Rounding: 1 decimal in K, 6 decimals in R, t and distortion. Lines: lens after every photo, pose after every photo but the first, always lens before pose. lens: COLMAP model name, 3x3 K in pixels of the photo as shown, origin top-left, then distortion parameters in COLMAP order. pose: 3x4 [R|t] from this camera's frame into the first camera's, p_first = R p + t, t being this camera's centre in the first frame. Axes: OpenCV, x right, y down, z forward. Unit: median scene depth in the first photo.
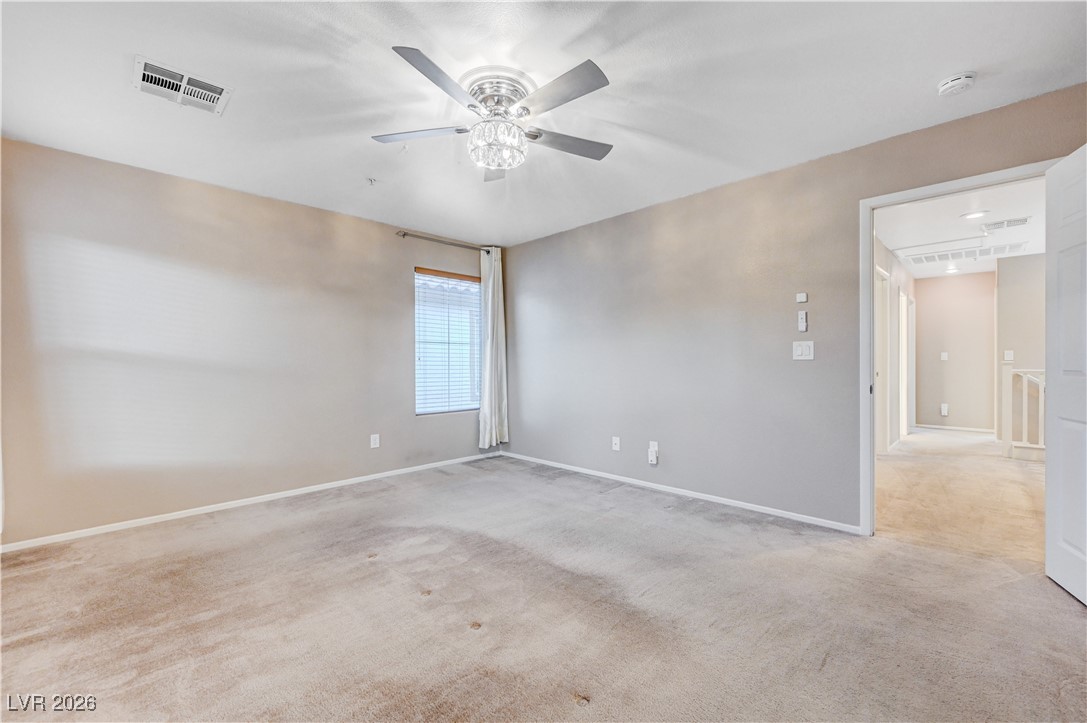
lens RADIAL K [[449.0, 0, 546.1], [0, 449.0, 362.9], [0, 0, 1]] dist [-0.006733, -0.000562]
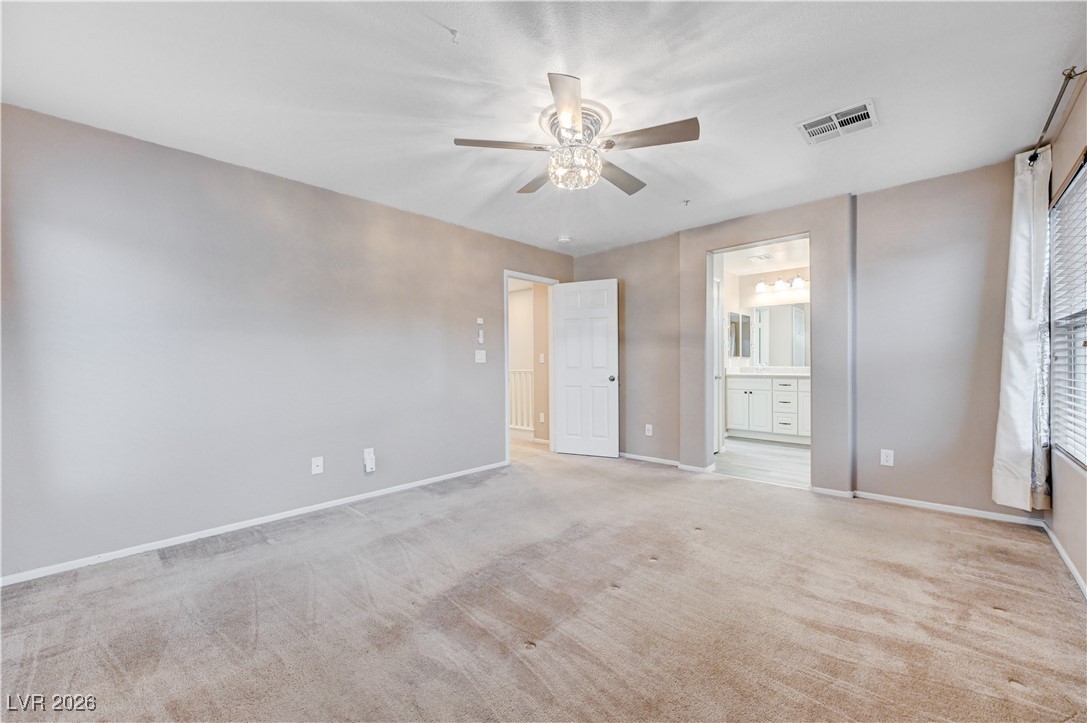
lens RADIAL K [[431.7, 0, 549.3], [0, 431.7, 361.5], [0, 0, 1]] dist [-0.004582, -0.000264]
pose [[-0.039660, 0.006937, 0.999189, -0.926921], [0.006747, 0.999955, -0.006674, -0.000144], [-0.999190, 0.006476, -0.039705, 0.877892]]
